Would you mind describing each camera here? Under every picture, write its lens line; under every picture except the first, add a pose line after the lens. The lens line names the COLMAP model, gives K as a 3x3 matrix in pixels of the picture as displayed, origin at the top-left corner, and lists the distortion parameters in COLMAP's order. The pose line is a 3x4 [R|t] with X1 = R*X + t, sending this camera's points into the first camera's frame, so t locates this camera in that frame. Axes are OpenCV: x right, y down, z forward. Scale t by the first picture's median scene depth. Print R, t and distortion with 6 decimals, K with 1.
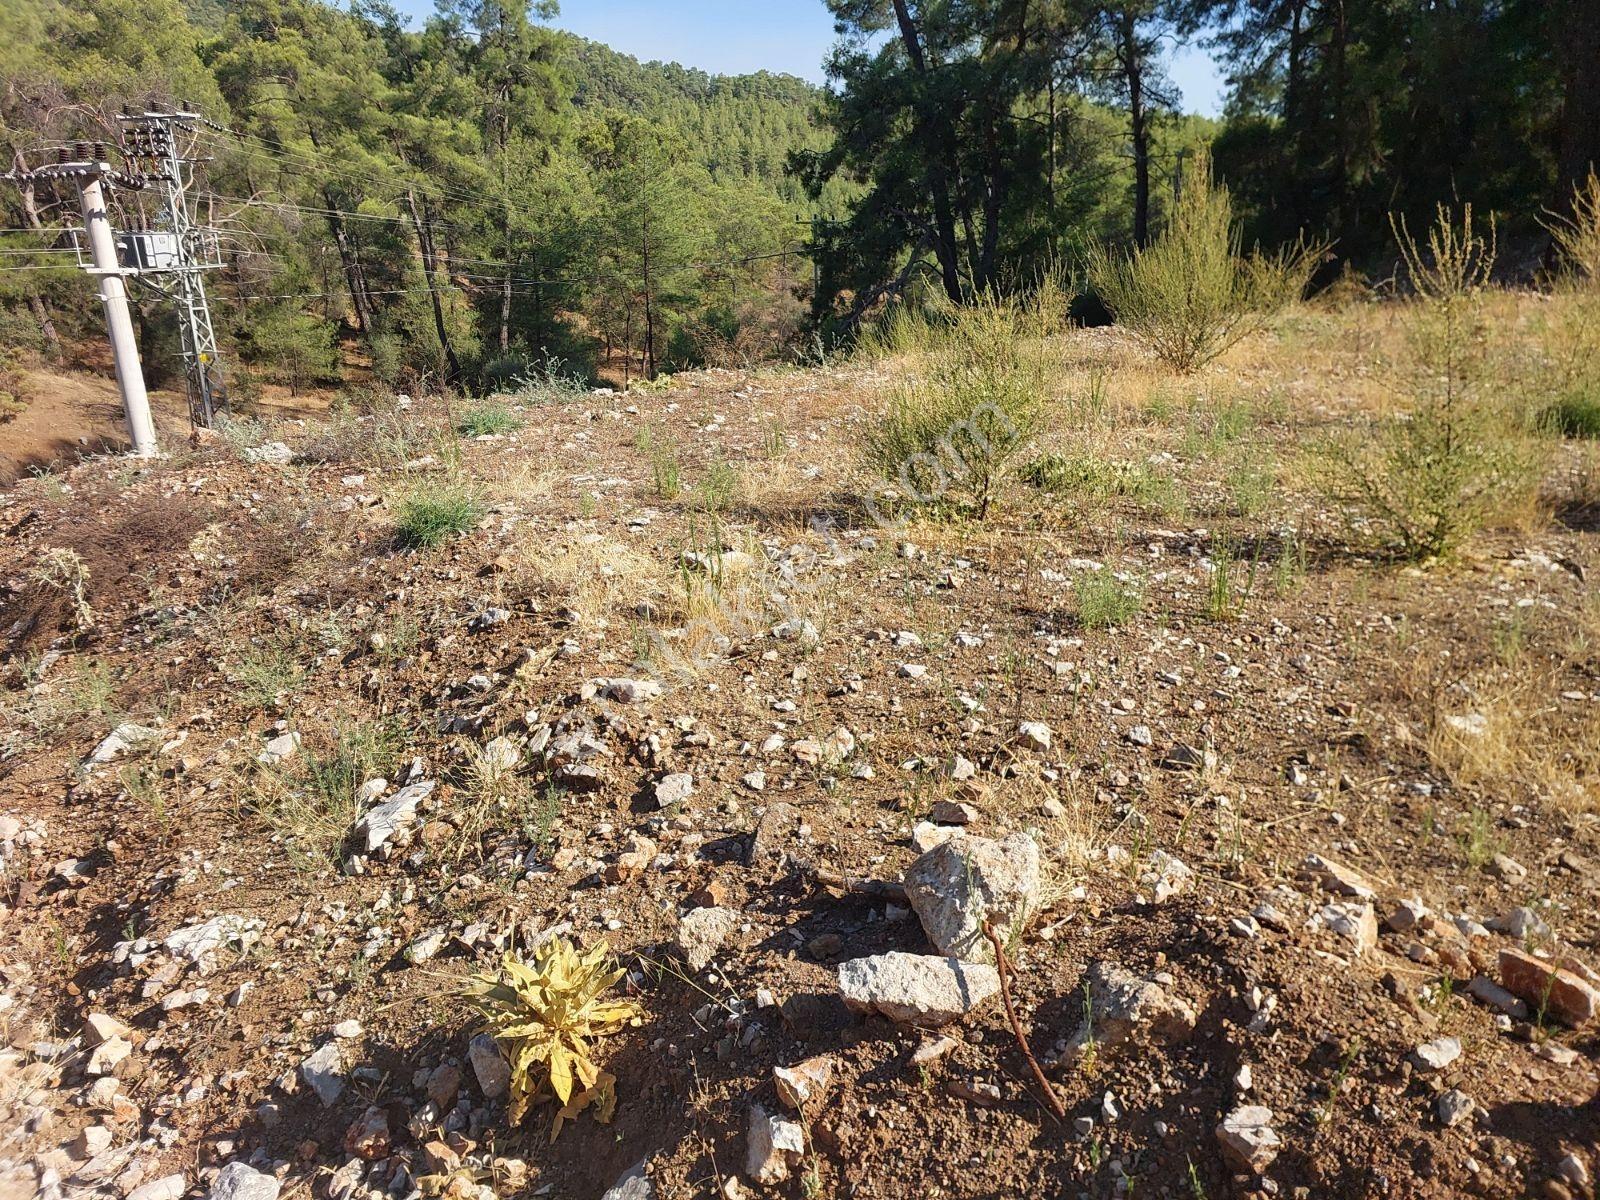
lens RADIAL K [[1077.3, 0, 795.6], [0, 1077.3, 598.5], [0, 0, 1]] dist [0.050952, -0.051174]
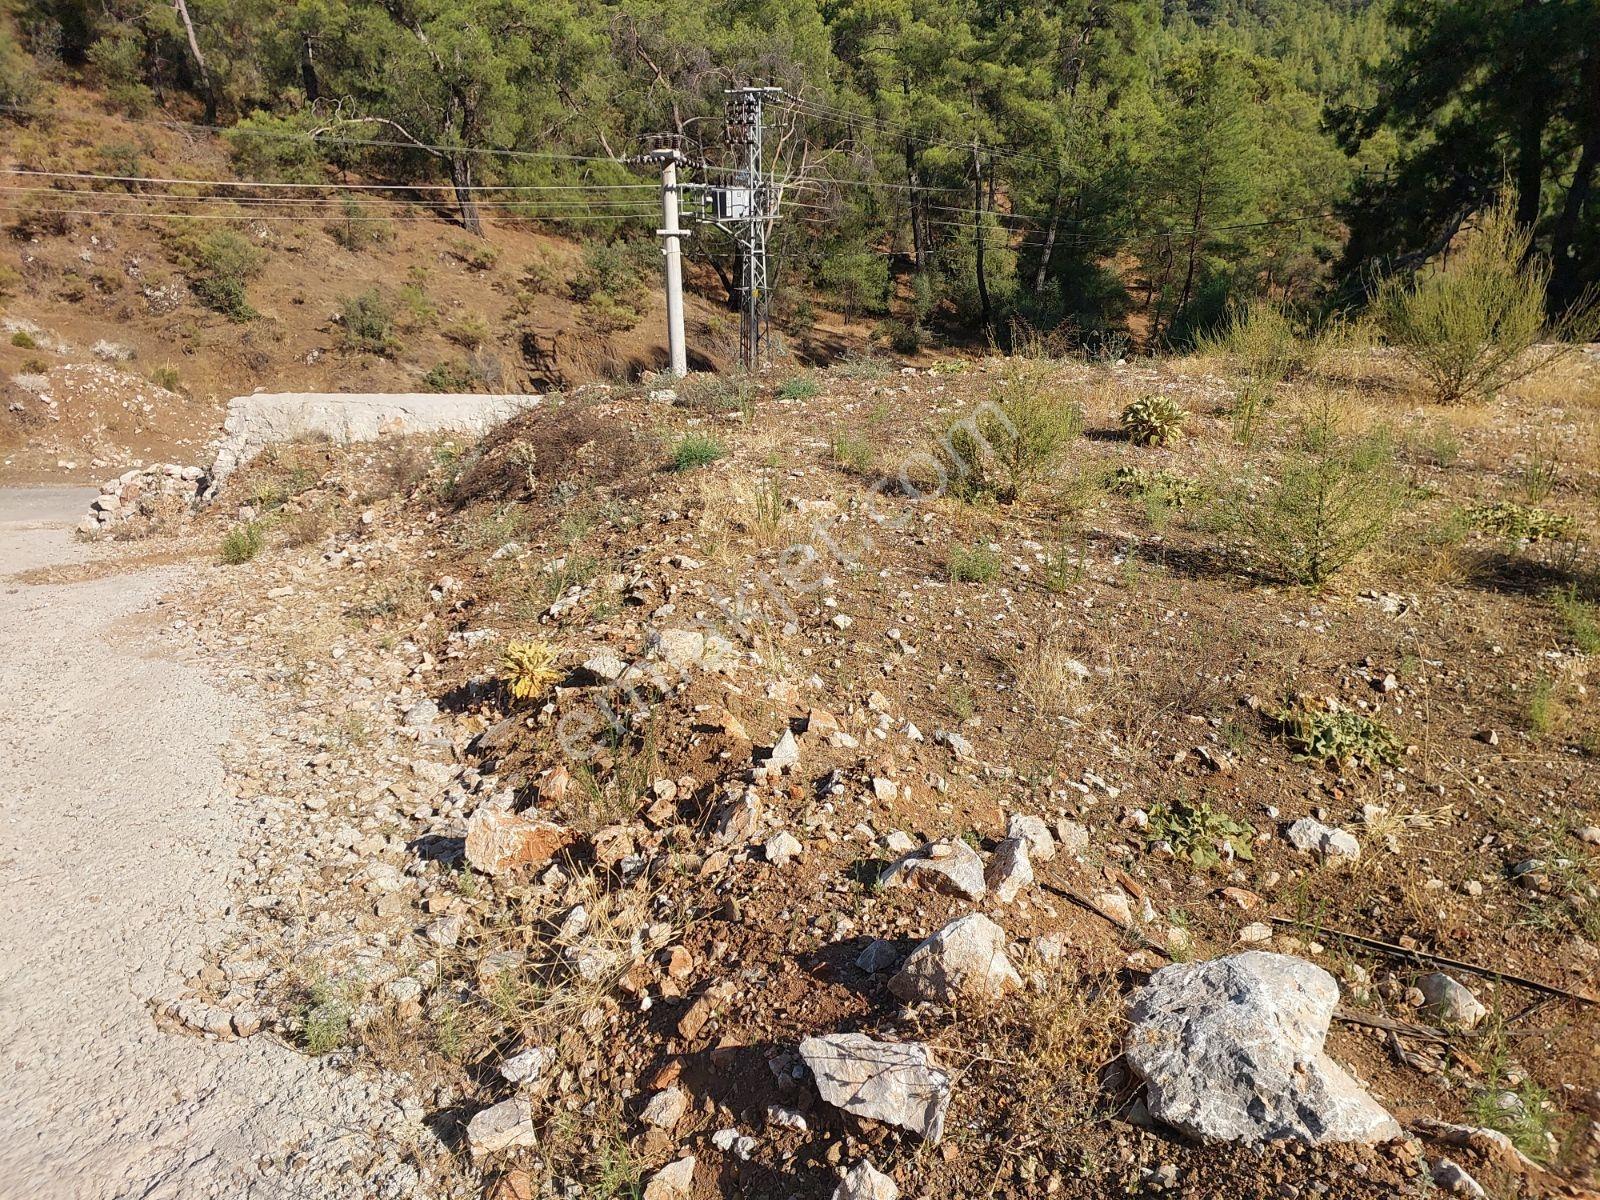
lens RADIAL K [[1077.3, 0, 811.3], [0, 1077.3, 610.8], [0, 0, 1]] dist [0.050952, -0.051174]
pose [[0.880668, 0.194144, -0.432124, 0.193873], [-0.164841, 0.980749, 0.104683, -0.014247], [0.444129, -0.020959, 0.895718, -0.126235]]
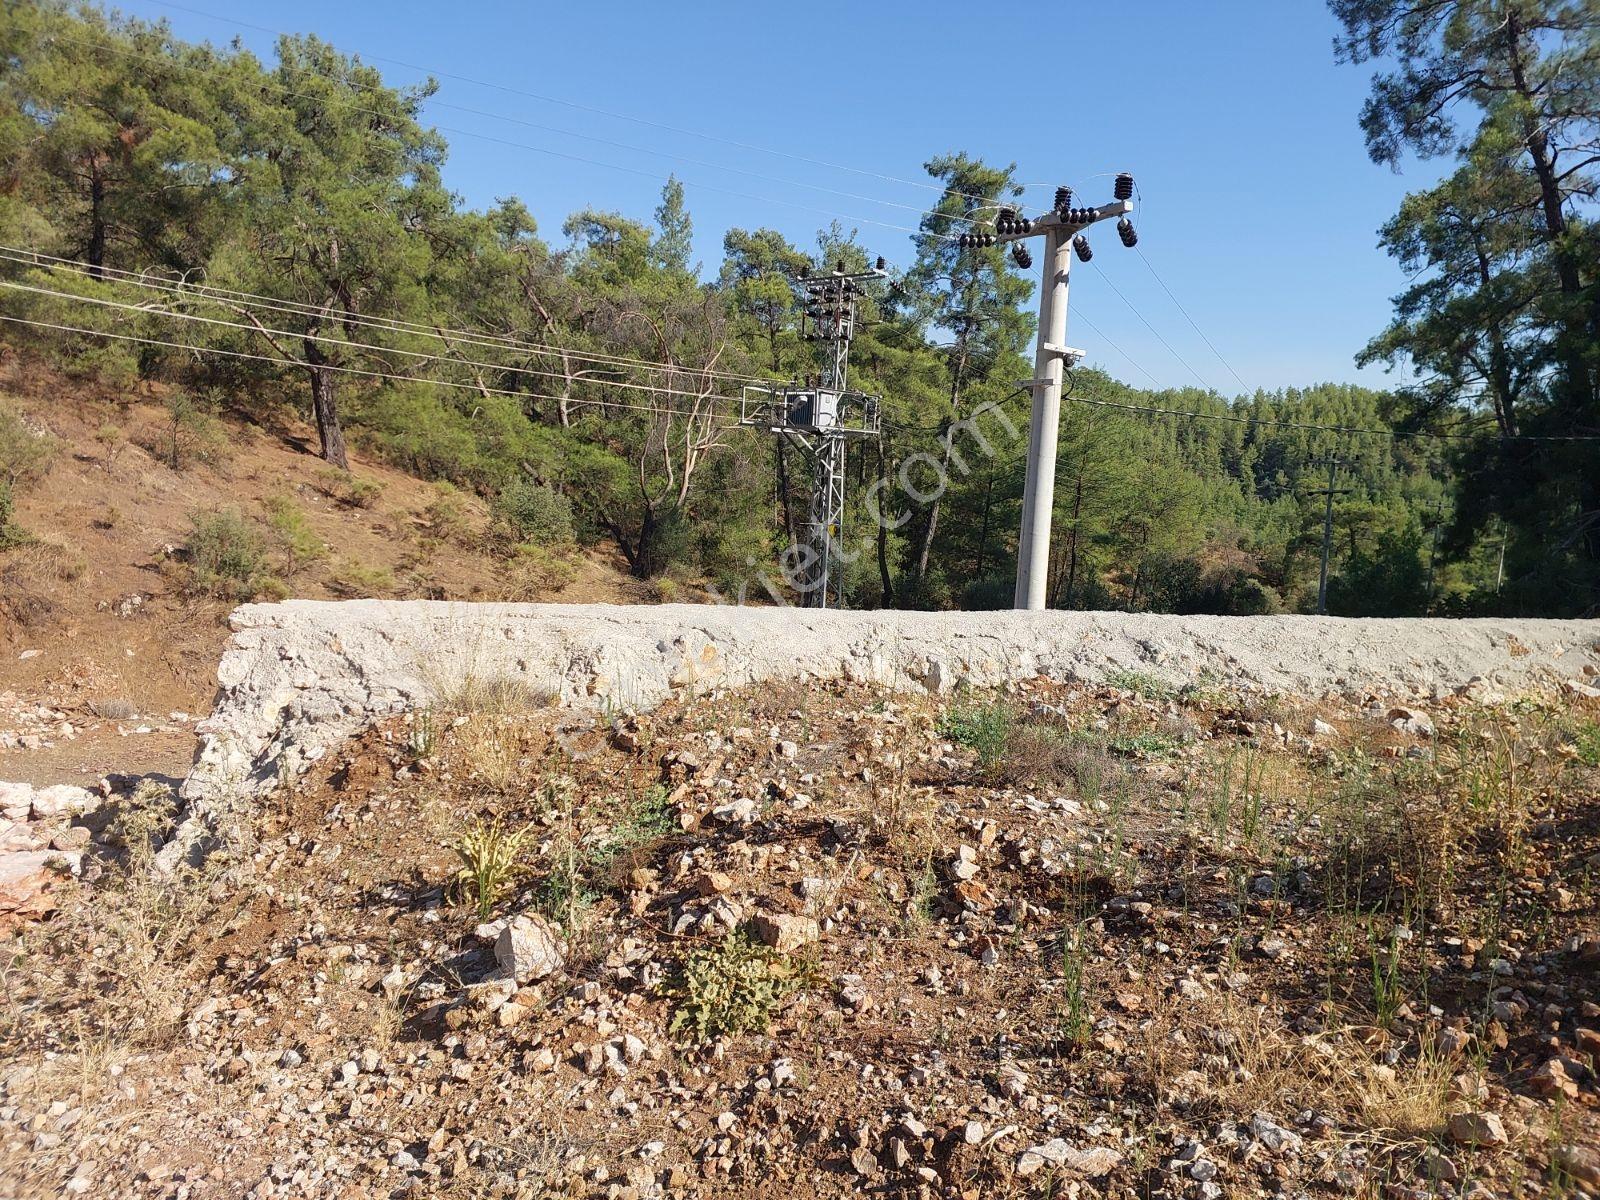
lens RADIAL K [[1077.3, 0, 802.2], [0, 1077.3, 604.0], [0, 0, 1]] dist [0.050952, -0.051174]
pose [[0.969612, 0.083177, -0.230074, -0.655584], [-0.134281, 0.967050, -0.216292, 0.060760], [0.204503, 0.240614, 0.948833, 0.310571]]
